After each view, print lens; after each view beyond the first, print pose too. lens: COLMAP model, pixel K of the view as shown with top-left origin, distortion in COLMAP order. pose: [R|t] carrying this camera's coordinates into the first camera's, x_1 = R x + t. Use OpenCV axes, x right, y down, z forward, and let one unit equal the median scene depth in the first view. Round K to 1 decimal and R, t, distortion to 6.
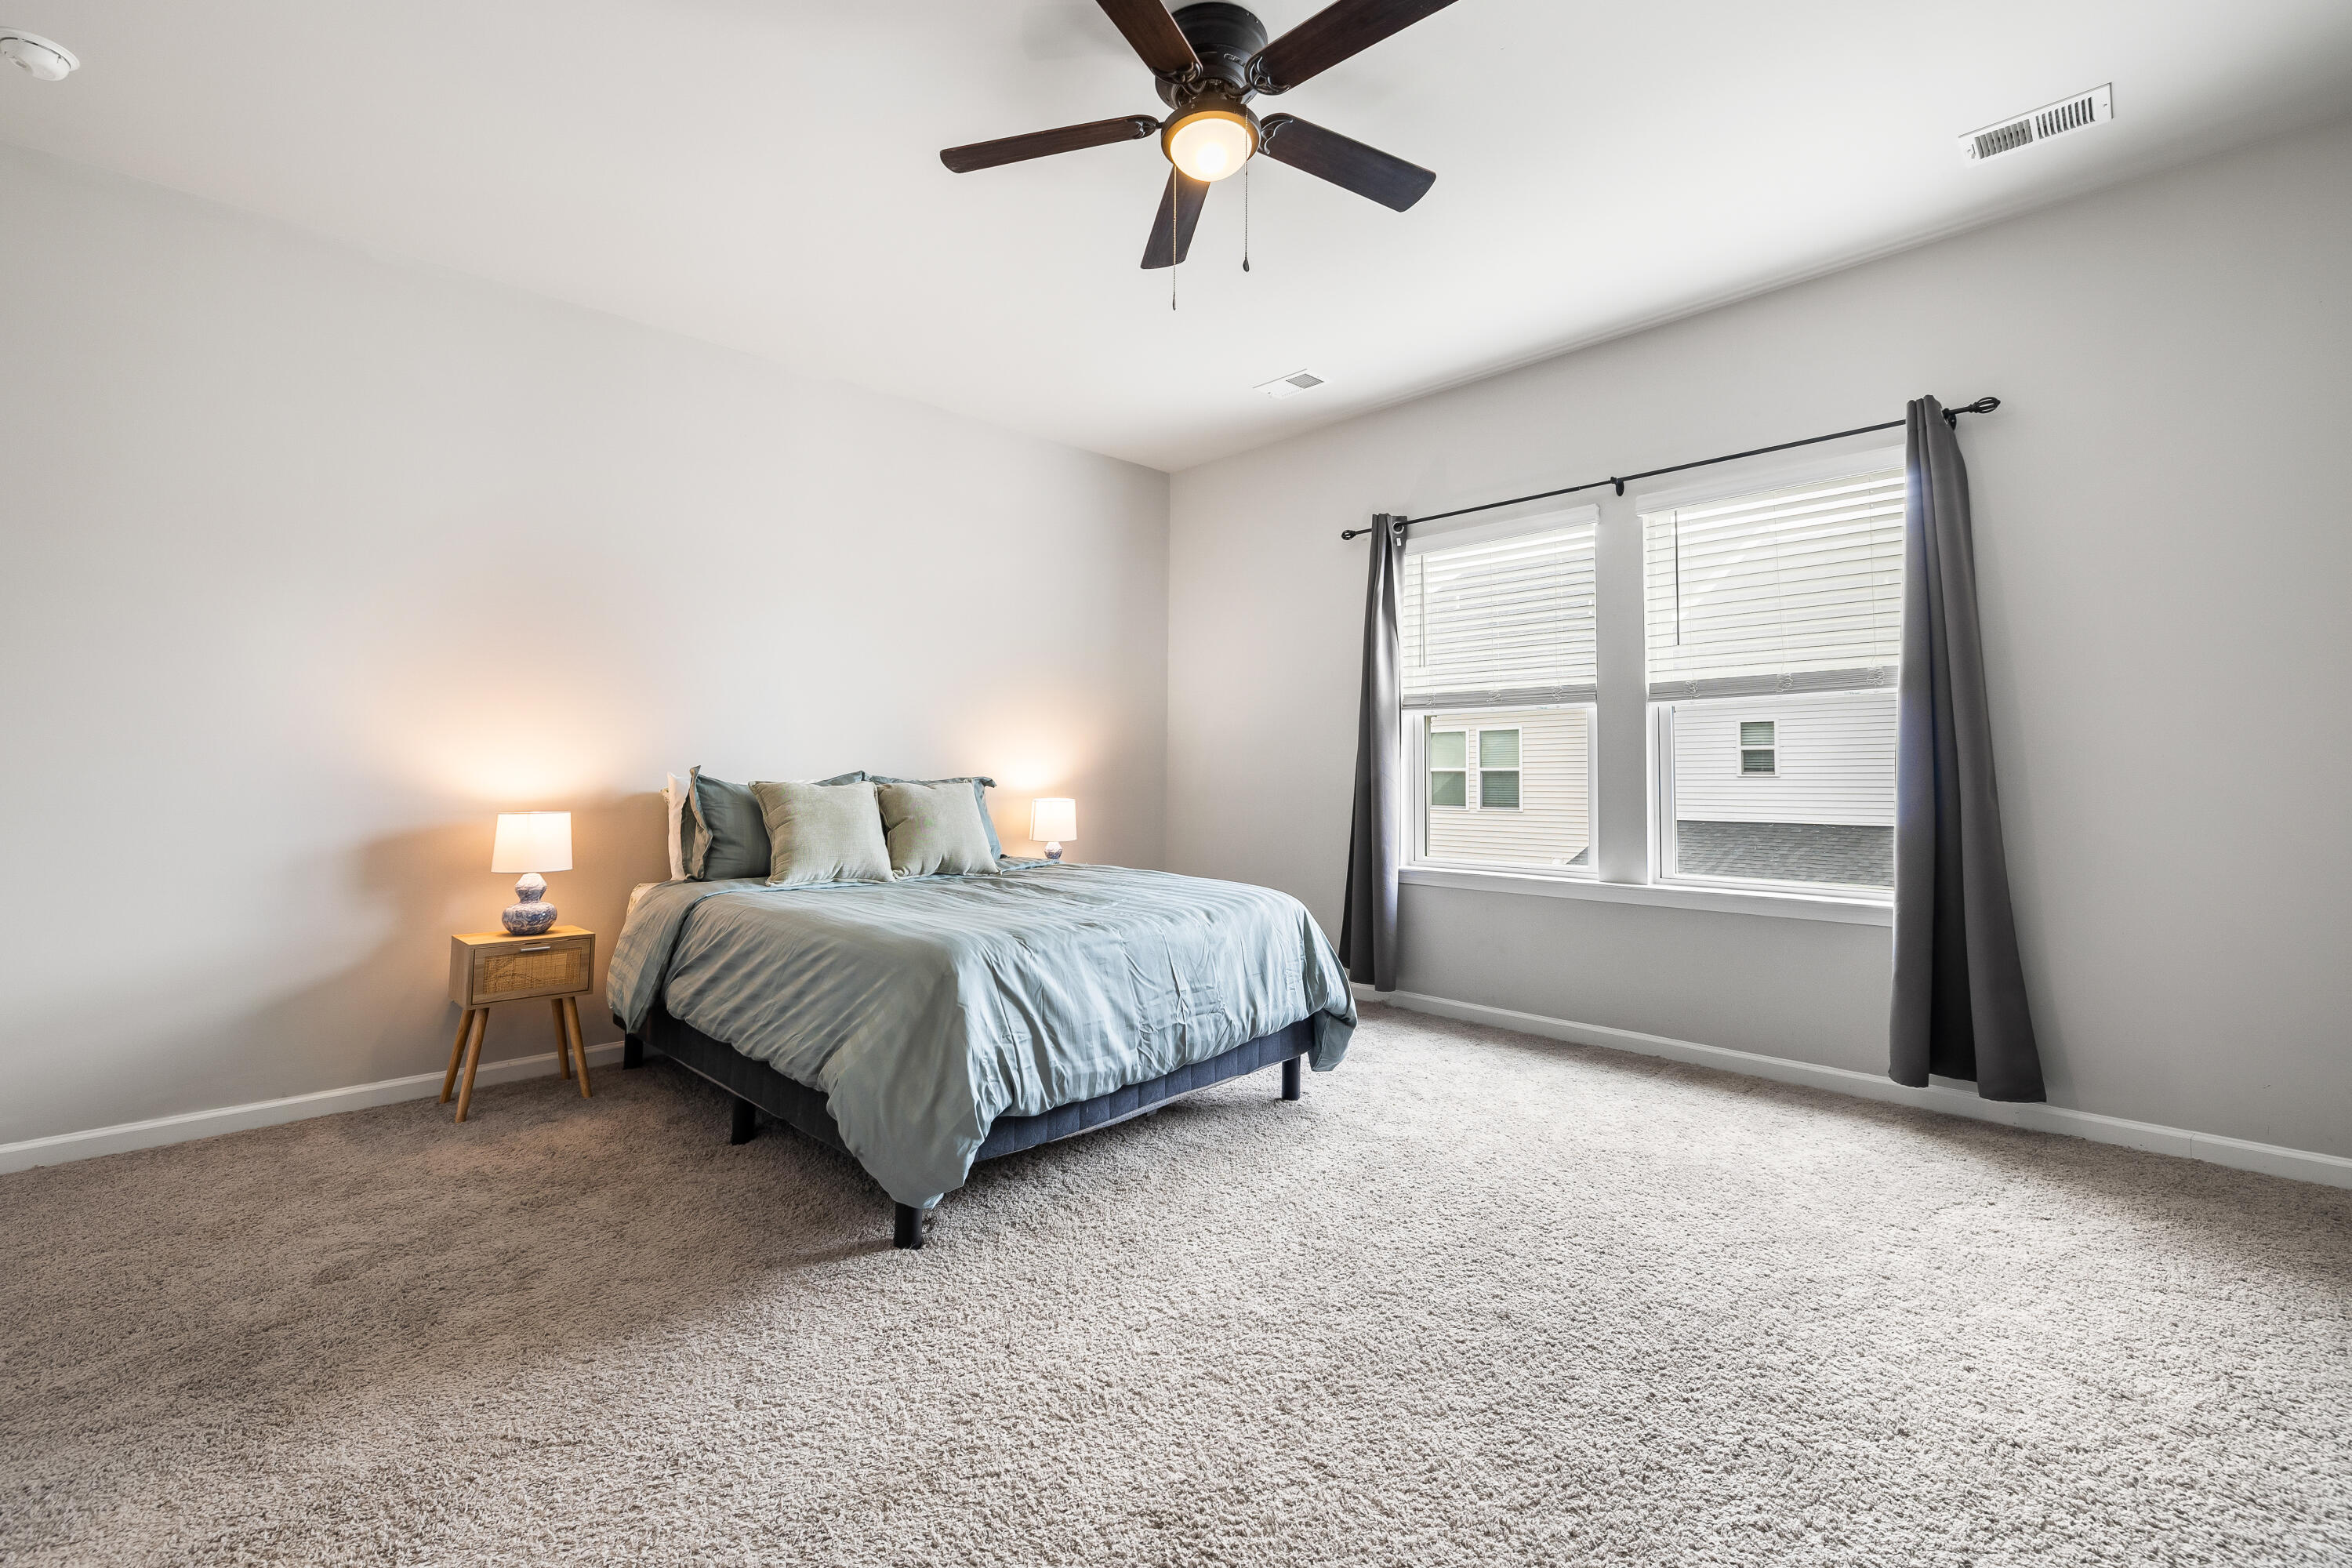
lens RADIAL K [[1002.5, 0, 1176.0], [0, 1002.5, 784.0], [0, 0, 1]] dist [-0.000591, -0.000129]
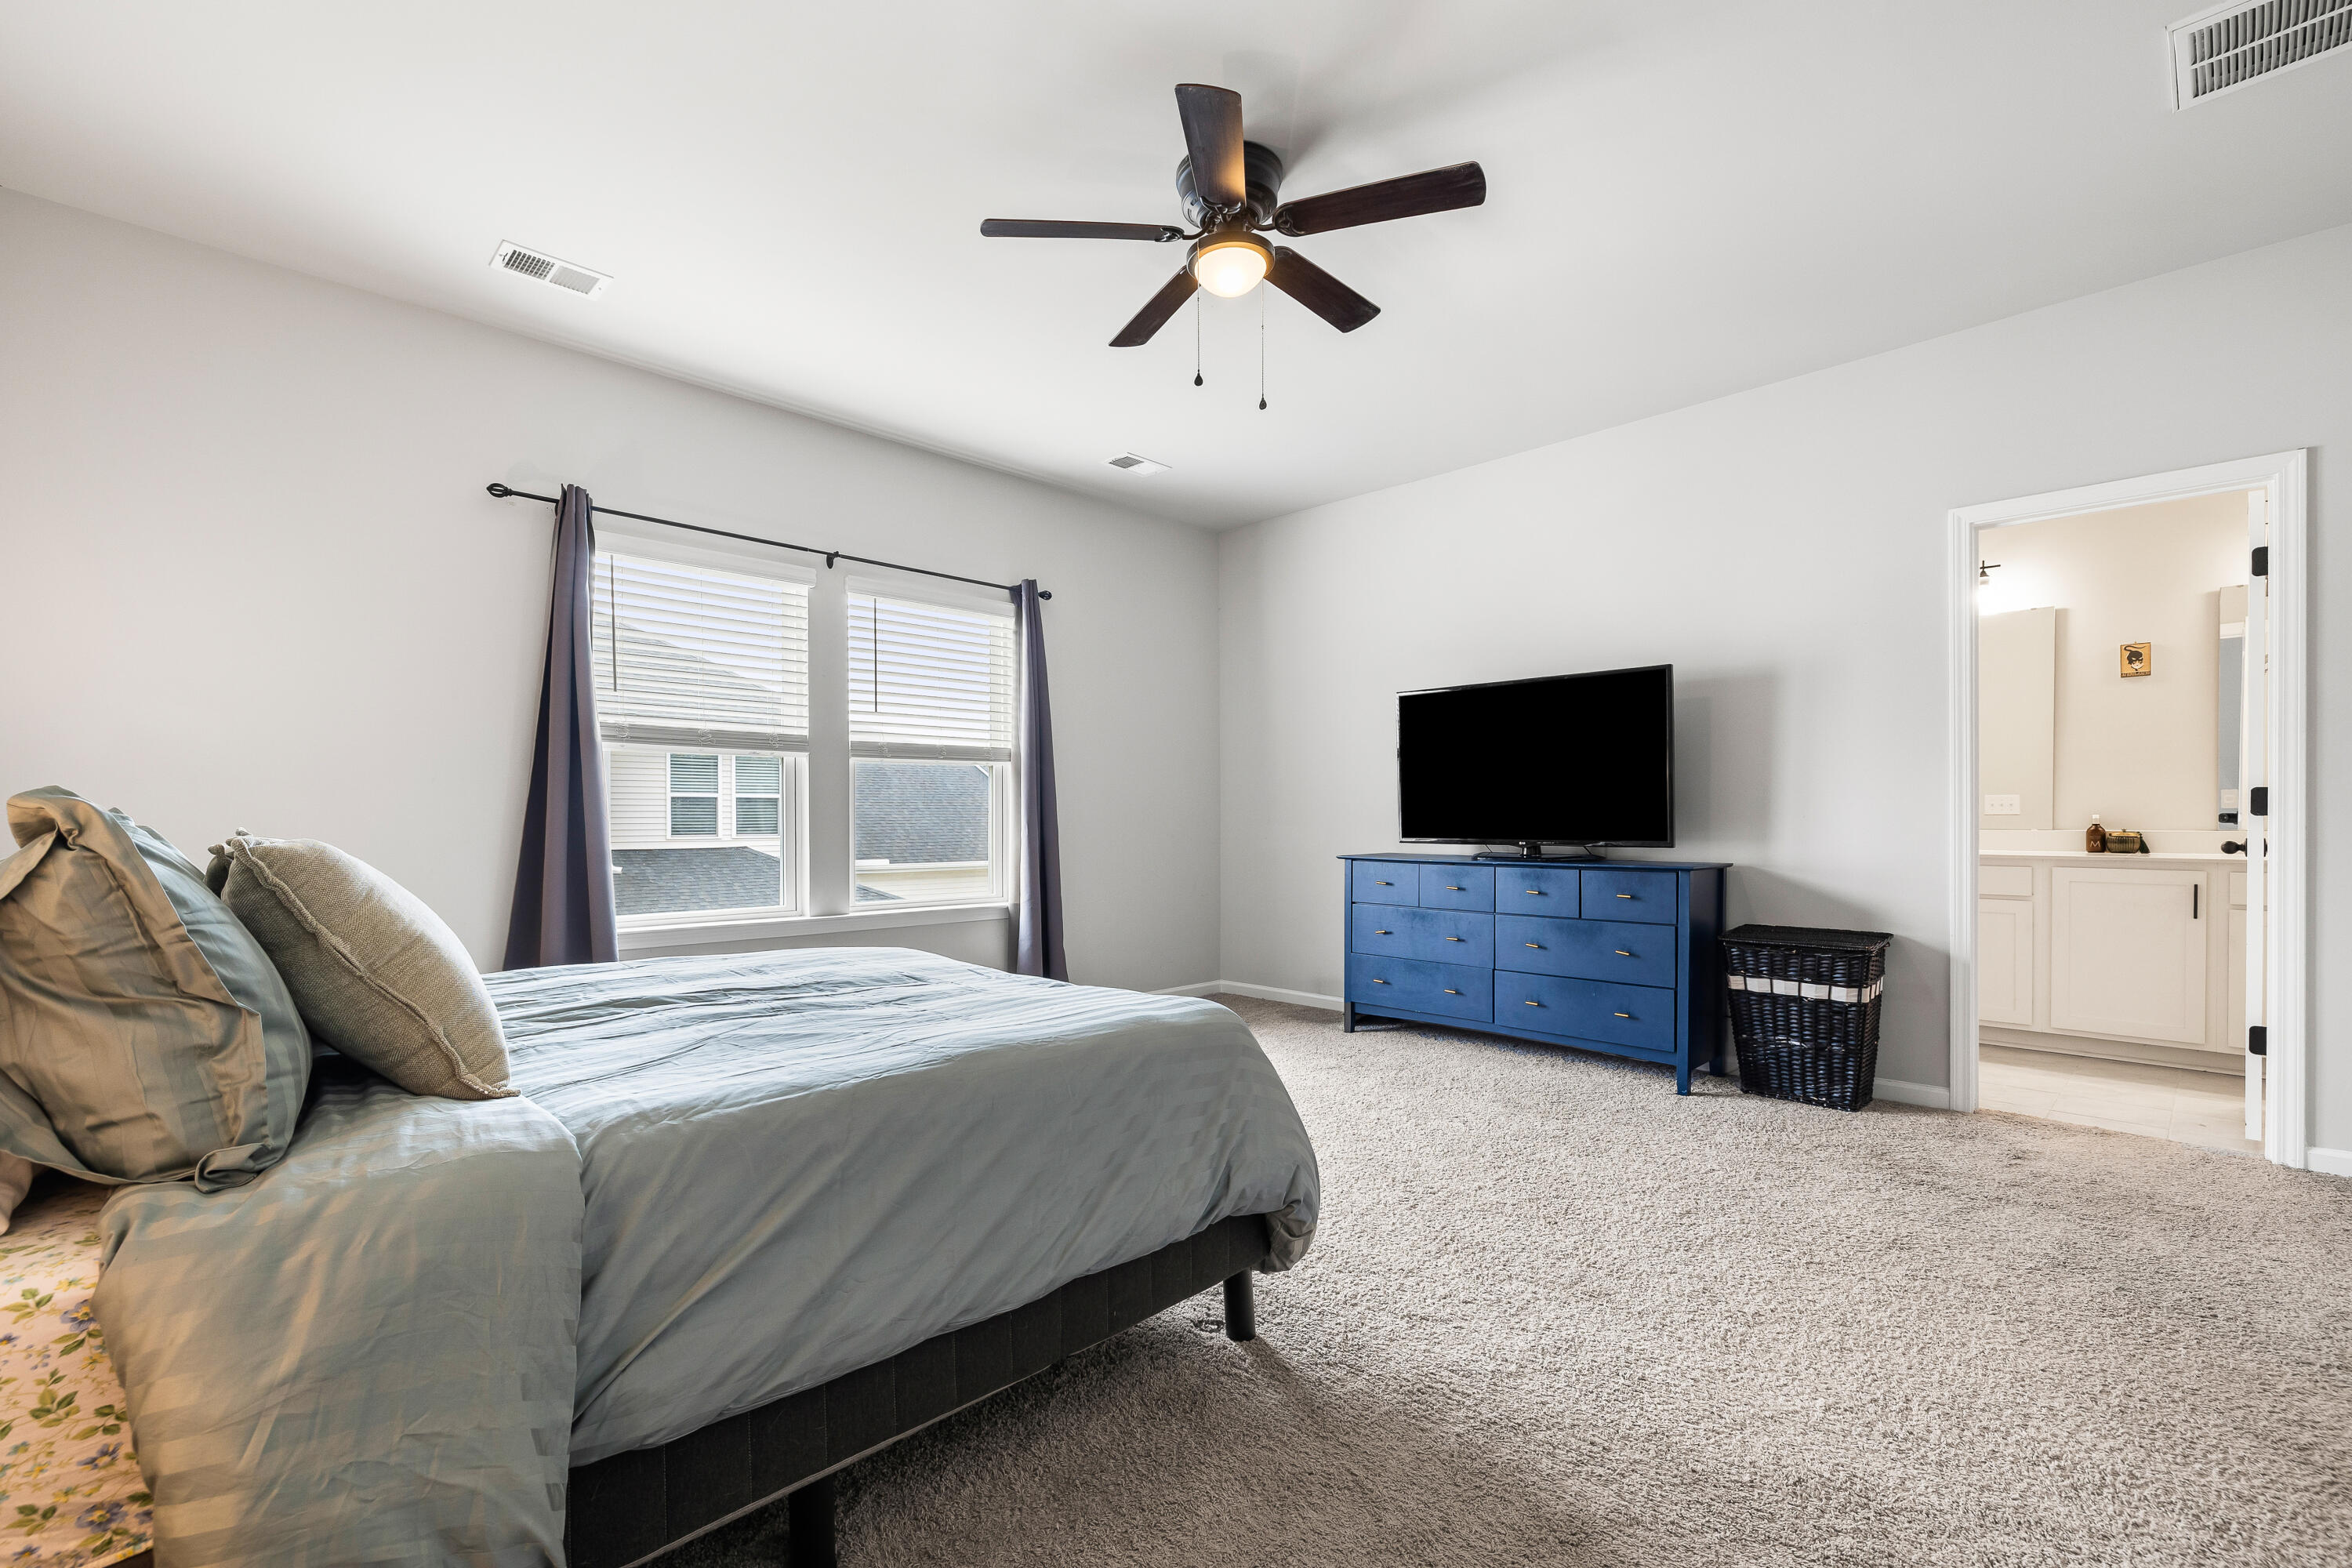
lens RADIAL K [[999.8, 0, 1171.7], [0, 999.8, 831.5], [0, 0, 1]] dist [-0.000064, -0.000005]
pose [[0.020020, -0.005456, 0.999785, -0.645314], [0.018902, 0.999808, 0.005077, 0.006672], [-0.999621, 0.018796, 0.020119, 0.586913]]
